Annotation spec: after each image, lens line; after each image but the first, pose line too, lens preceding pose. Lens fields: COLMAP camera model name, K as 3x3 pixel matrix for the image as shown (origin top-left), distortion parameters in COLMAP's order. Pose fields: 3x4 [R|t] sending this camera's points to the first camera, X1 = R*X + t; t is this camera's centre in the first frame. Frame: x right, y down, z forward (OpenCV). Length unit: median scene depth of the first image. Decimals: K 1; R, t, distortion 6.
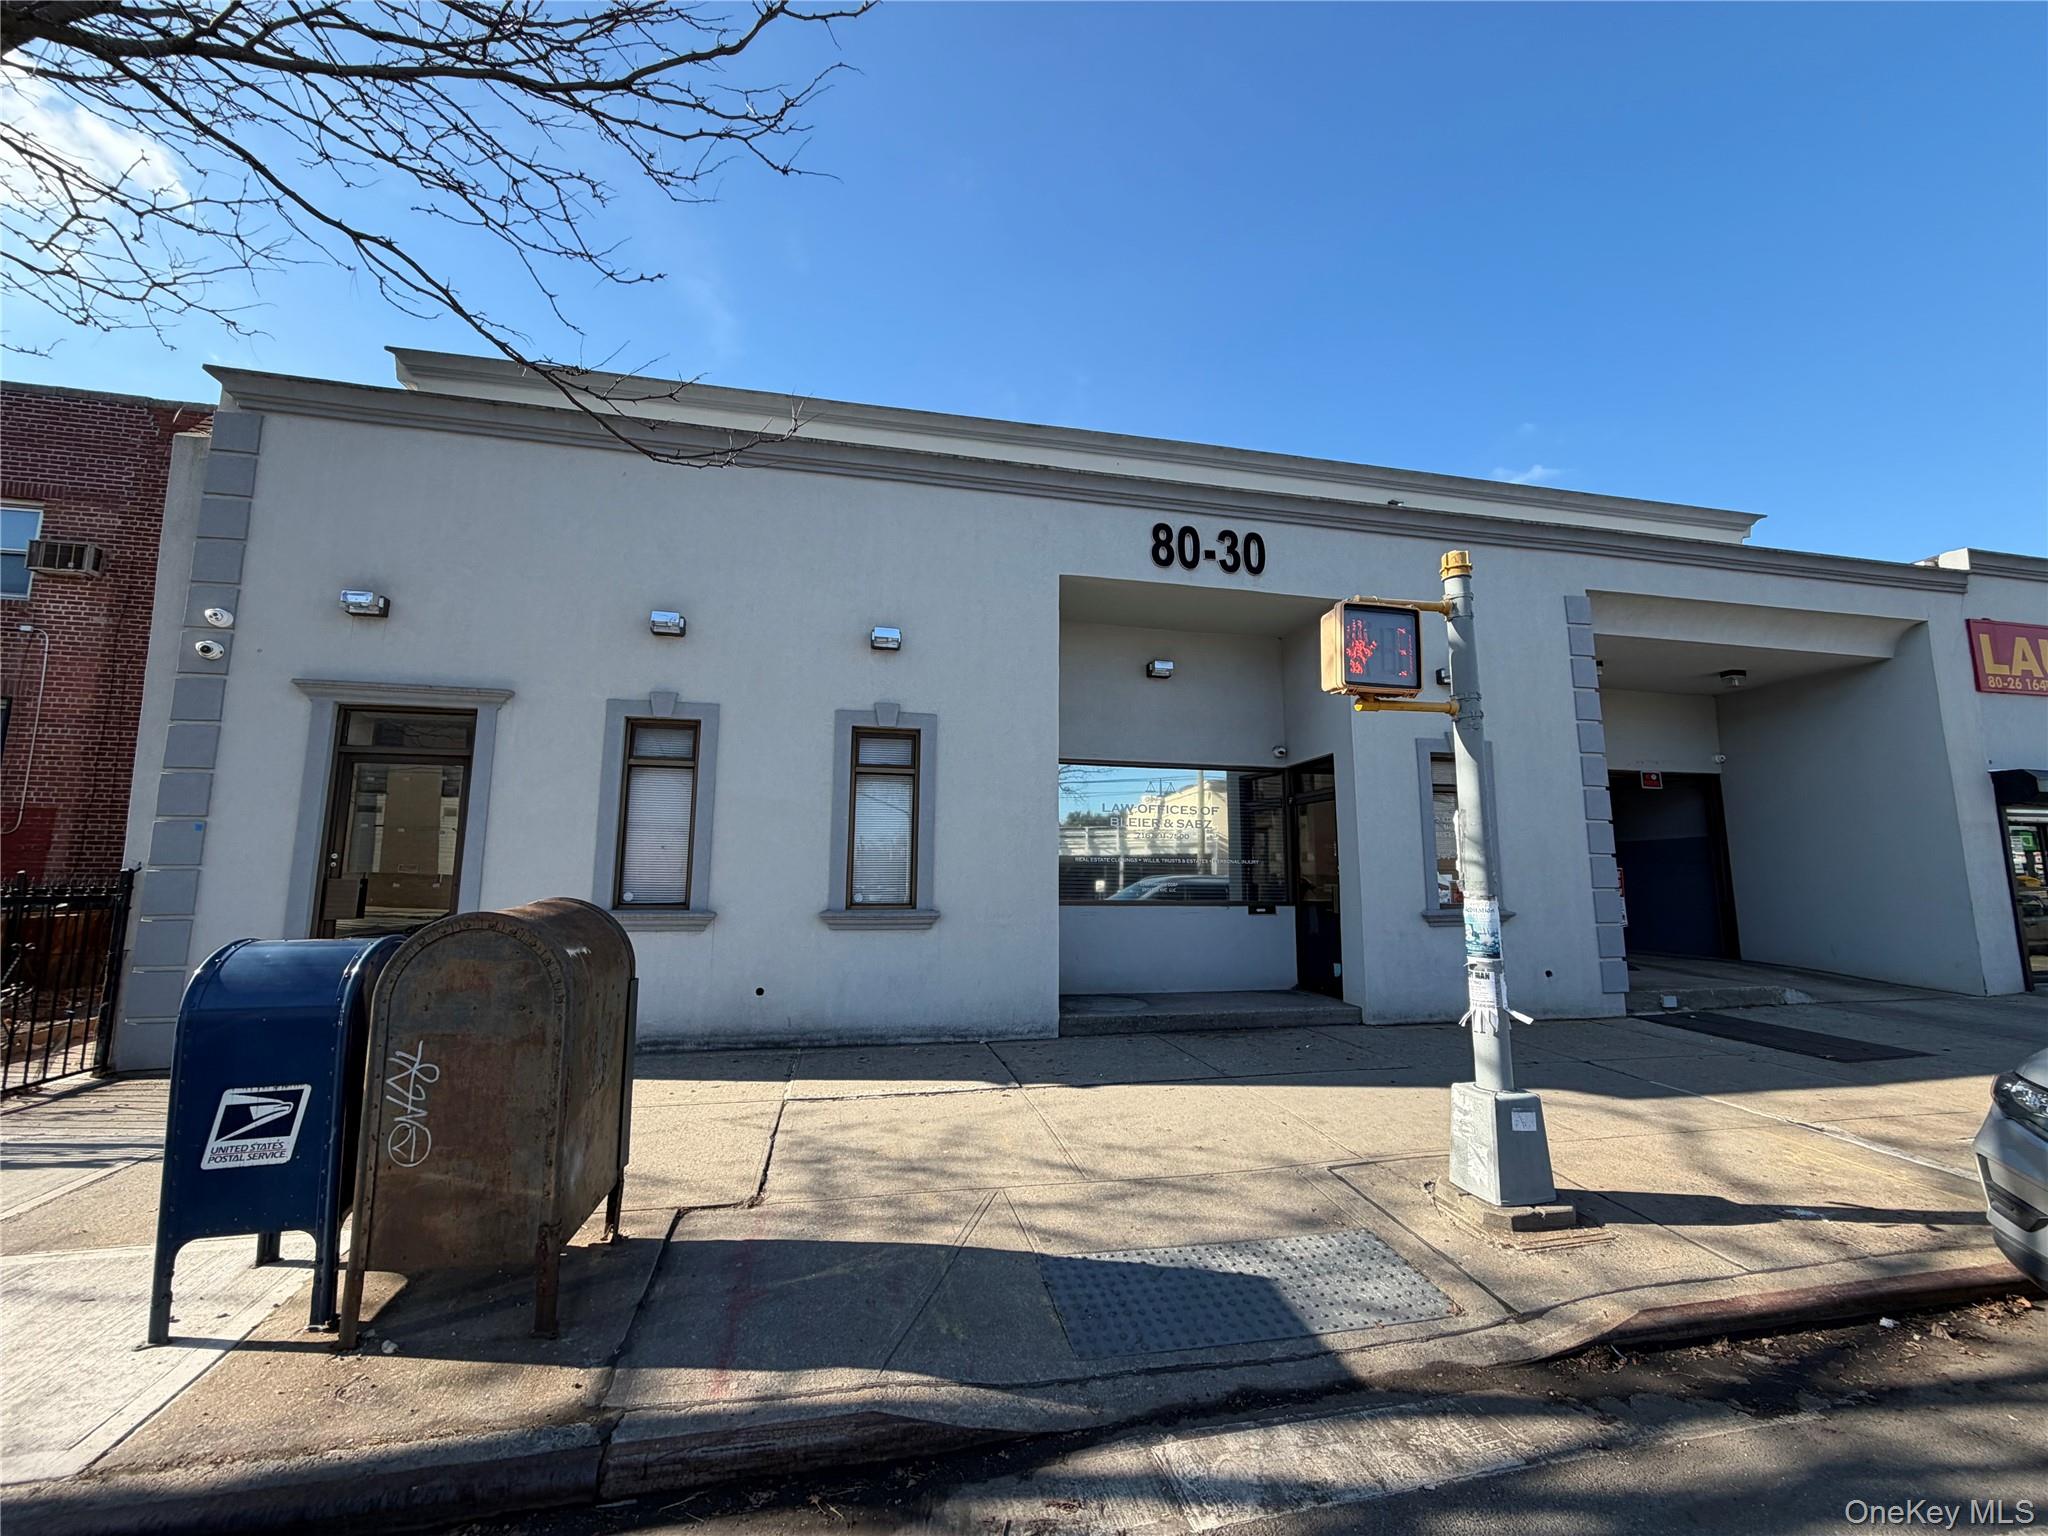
lens RADIAL K [[814.0, 0, 1020.7], [0, 814.0, 763.9], [0, 0, 1]] dist [-0.000524, 0.000186]
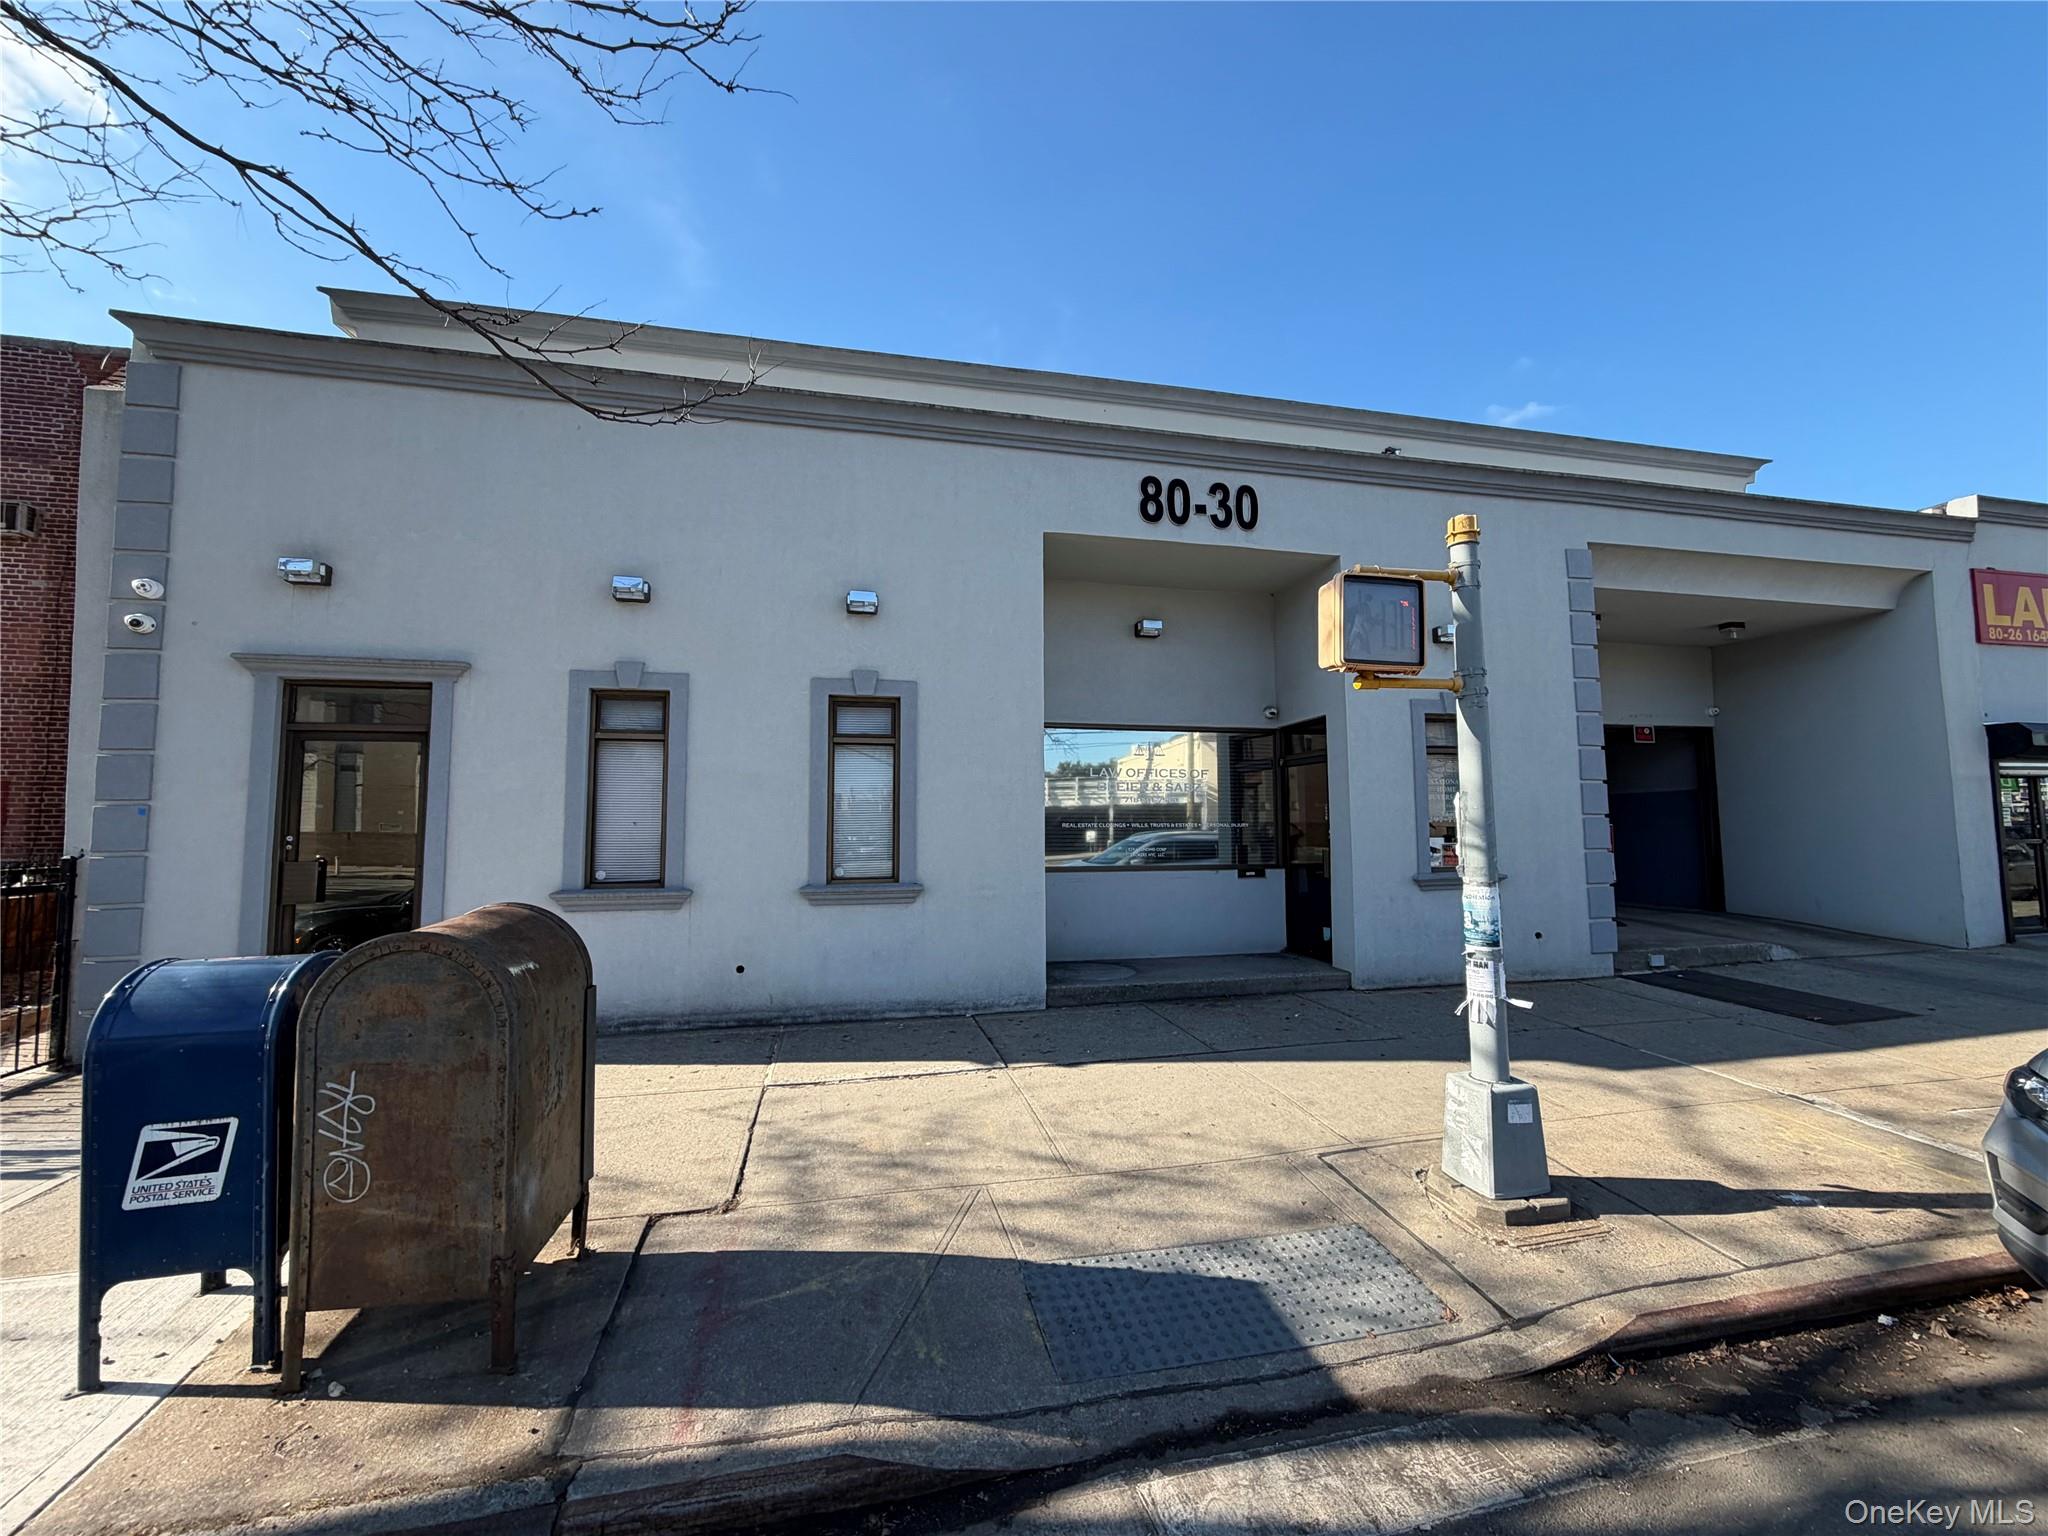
lens RADIAL K [[814.0, 0, 1020.7], [0, 814.0, 763.8], [0, 0, 1]] dist [-0.000524, 0.000186]
pose [[0.999872, -0.010546, 0.012003, 0.007458], [0.009768, 0.997957, 0.063139, -0.024569], [-0.012645, -0.063014, 0.997933, 0.033859]]
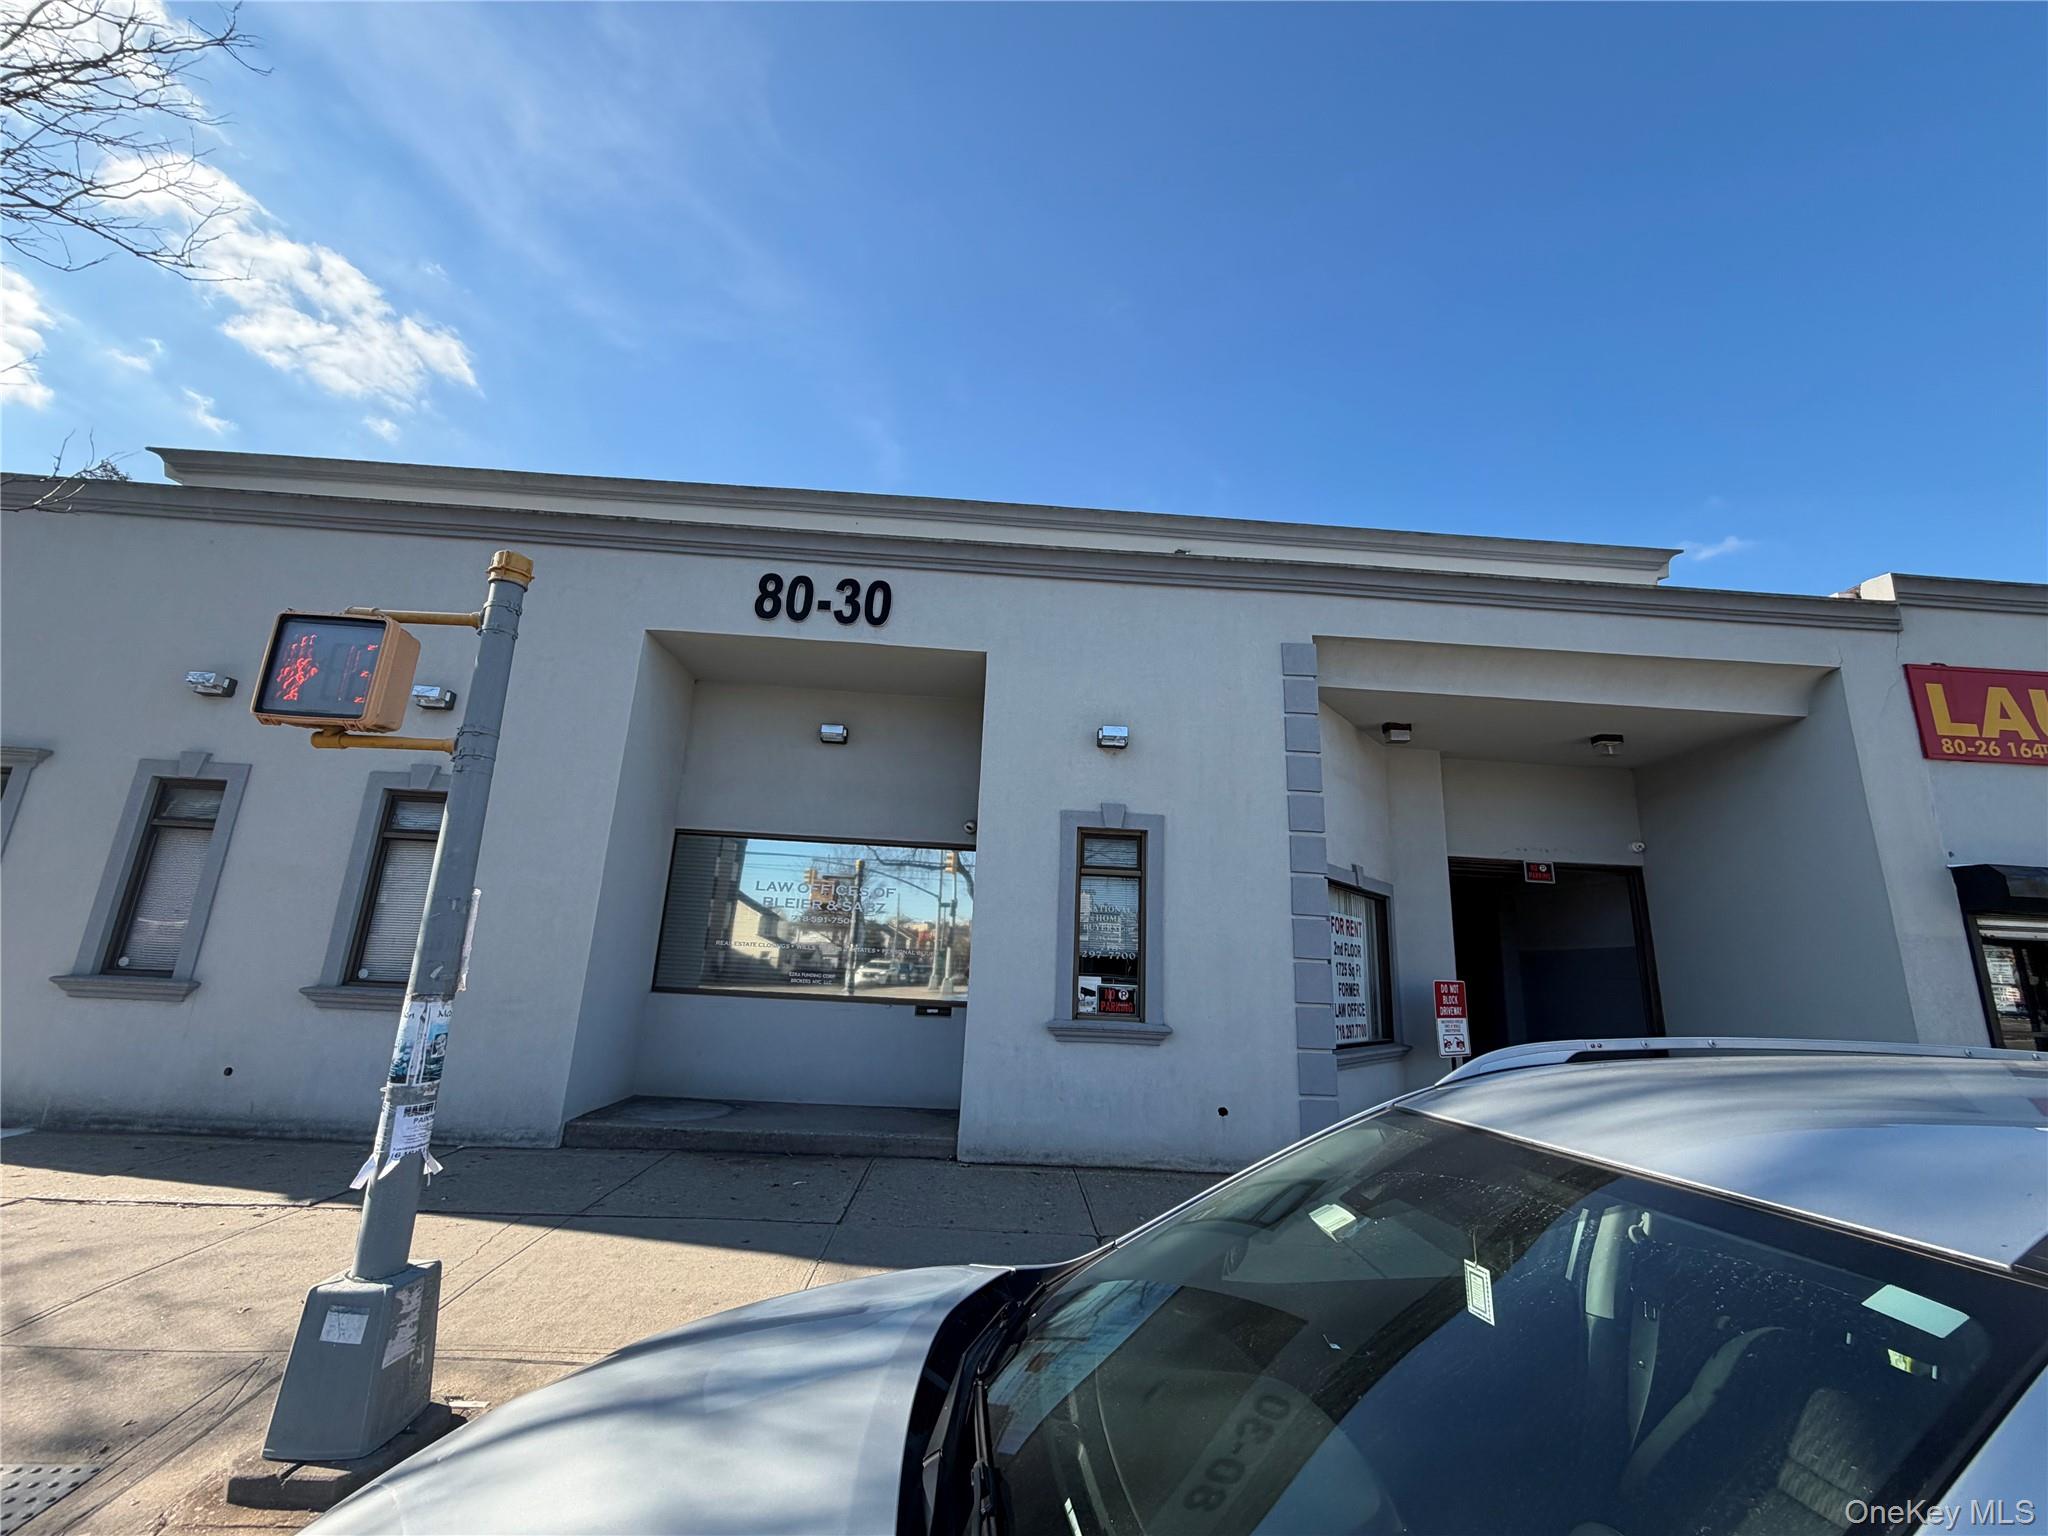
lens RADIAL K [[814.0, 0, 1025.4], [0, 814.0, 763.6], [0, 0, 1]] dist [-0.000524, 0.000186]
pose [[0.986173, -0.000432, -0.165717, 0.710615], [-0.017209, 0.994323, -0.105001, 0.011453], [0.164822, 0.106401, 0.980567, 0.195173]]
